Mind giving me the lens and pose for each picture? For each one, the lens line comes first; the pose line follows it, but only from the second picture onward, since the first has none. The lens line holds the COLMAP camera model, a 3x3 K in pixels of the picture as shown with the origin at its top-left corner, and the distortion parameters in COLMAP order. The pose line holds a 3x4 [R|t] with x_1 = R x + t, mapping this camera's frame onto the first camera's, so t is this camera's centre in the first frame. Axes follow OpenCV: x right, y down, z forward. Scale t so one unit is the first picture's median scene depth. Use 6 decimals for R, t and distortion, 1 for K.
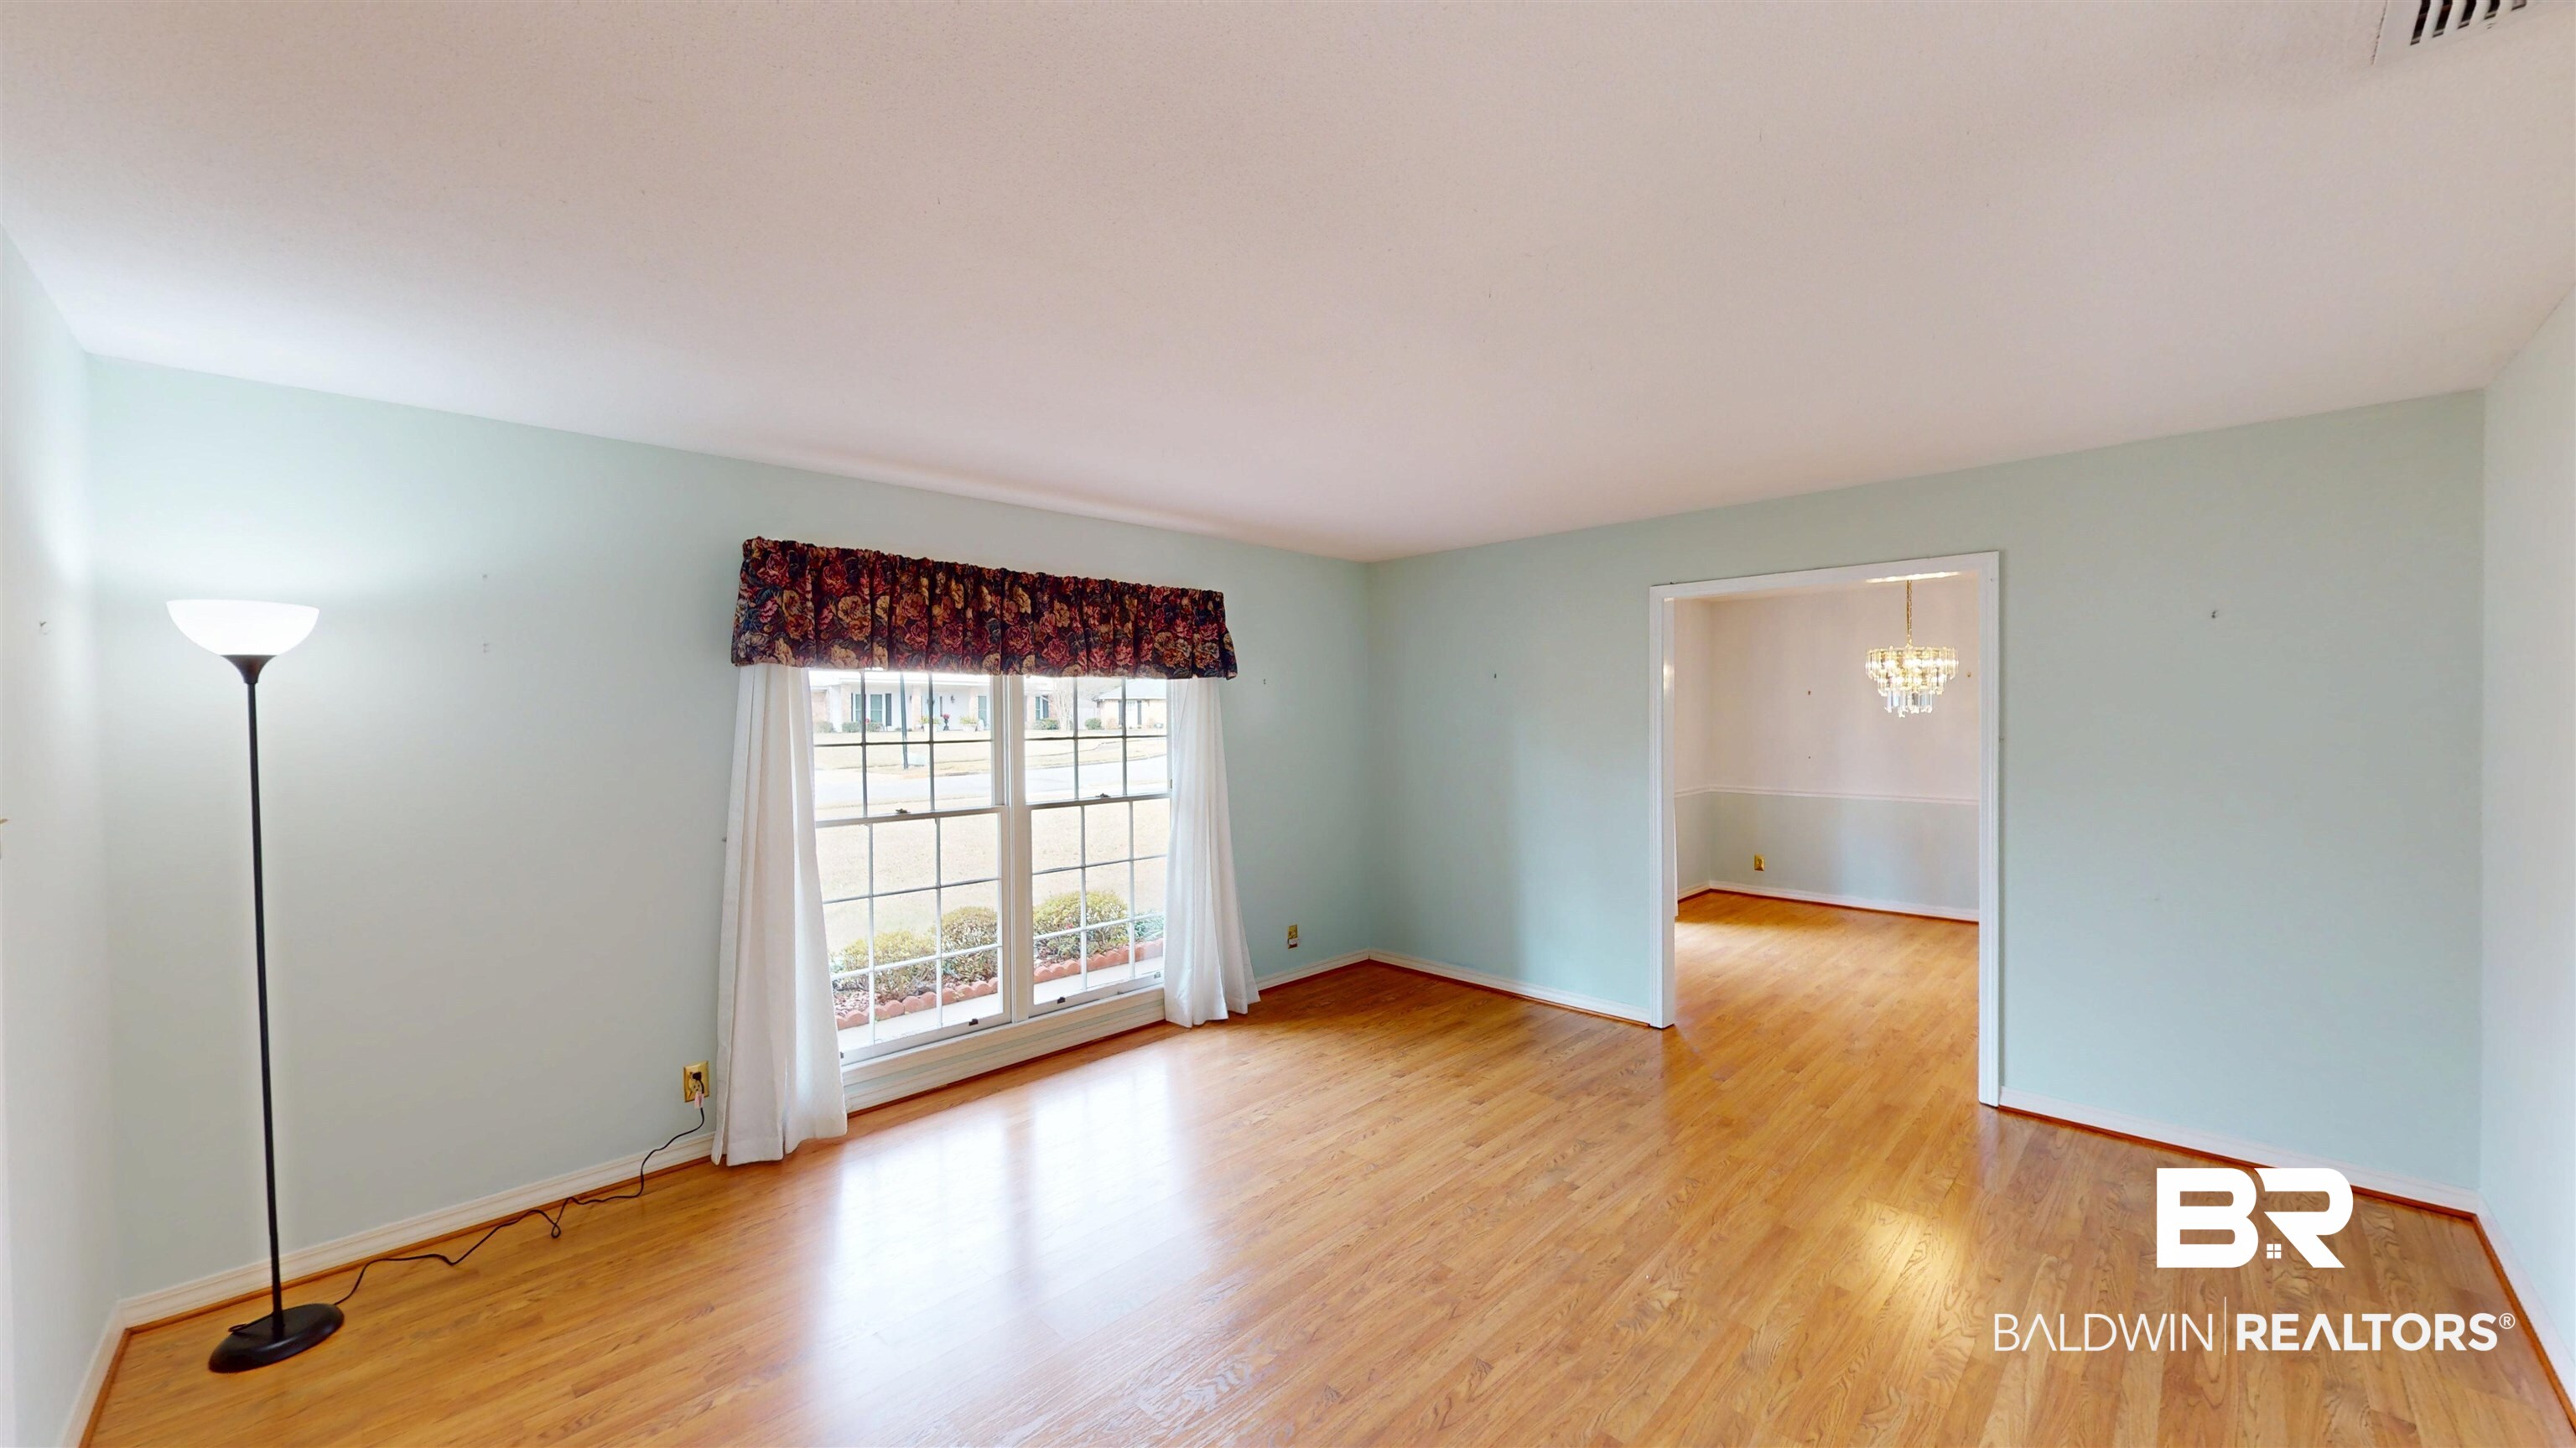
lens RADIAL K [[959.5, 0, 1302.4], [0, 959.5, 723.3], [0, 0, 1]] dist [0.000870, 0.000043]
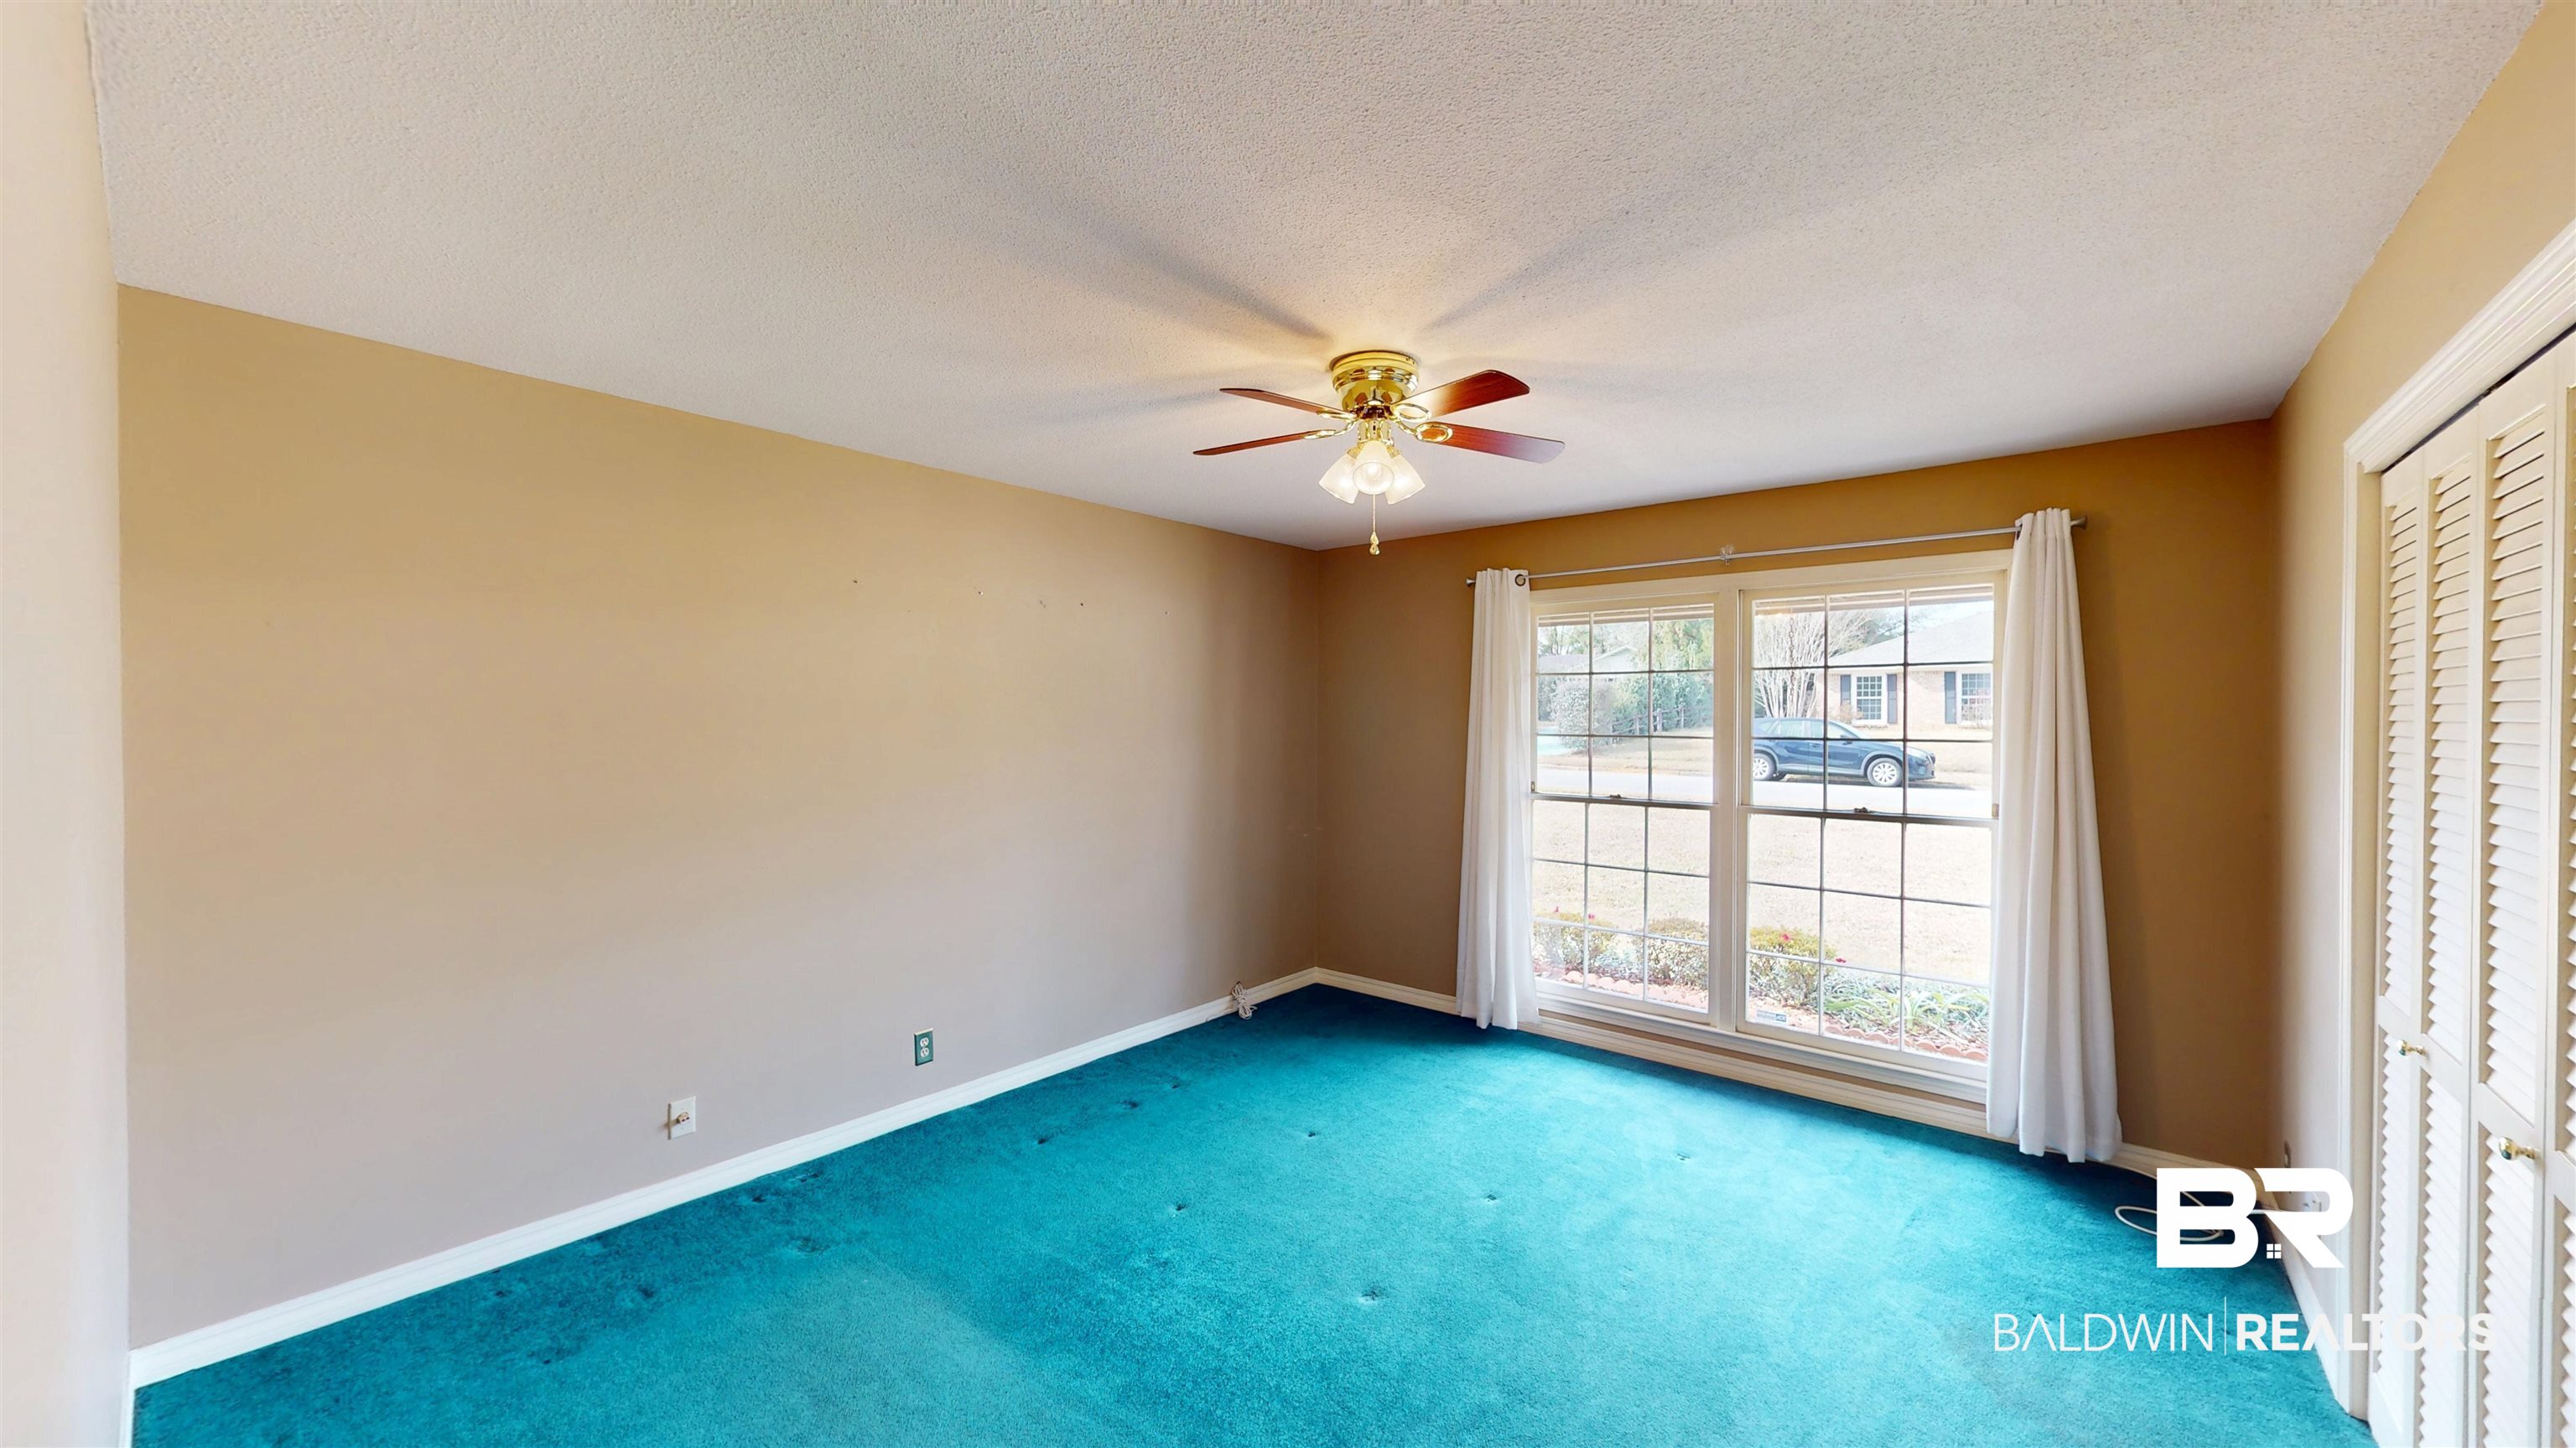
lens RADIAL K [[959.5, 0, 1302.4], [0, 959.5, 723.3], [0, 0, 1]] dist [0.000870, 0.000043]
pose [[0.100379, 0.034685, -0.994345, 0.630206], [-0.008122, 0.999387, 0.034041, -0.027777], [0.994916, 0.004659, 0.100599, 0.488659]]
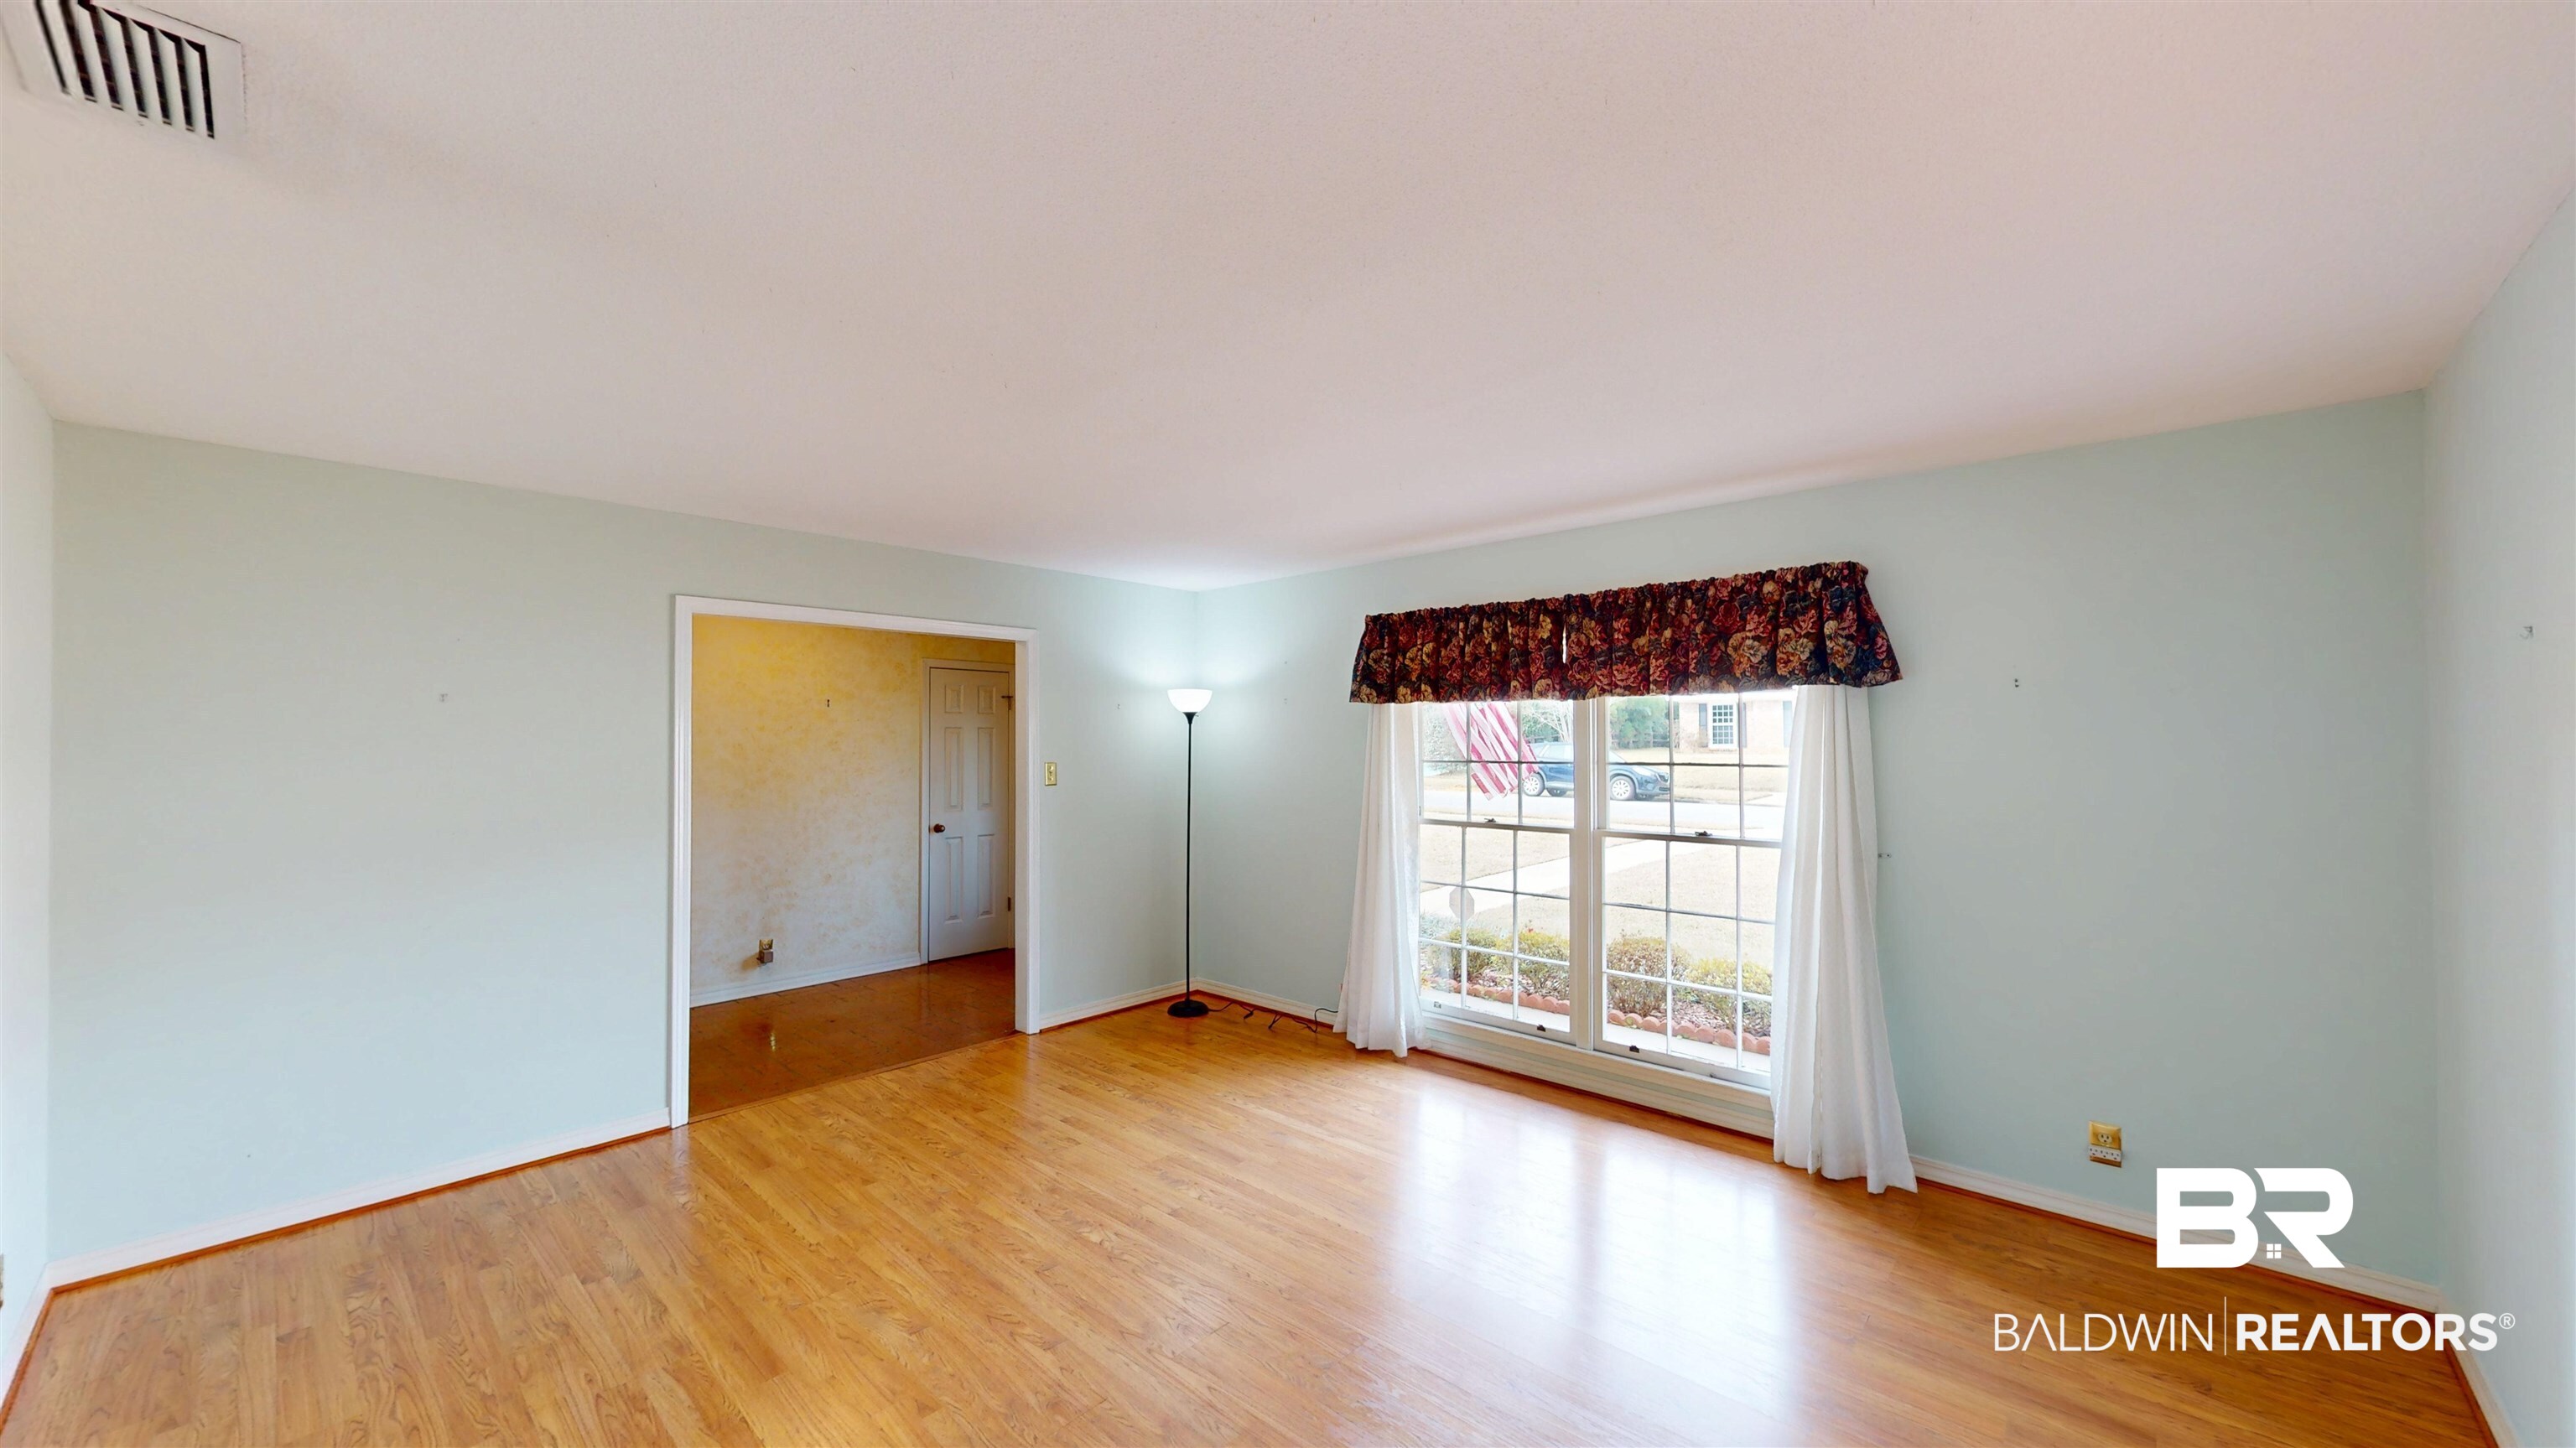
lens RADIAL K [[959.5, 0, 1302.4], [0, 959.5, 723.3], [0, 0, 1]] dist [0.000870, 0.000043]
pose [[0.011765, -0.009123, -0.999889, 0.709195], [-0.006756, 0.999935, -0.009203, -0.013381], [0.999908, 0.006864, 0.011703, 0.714135]]
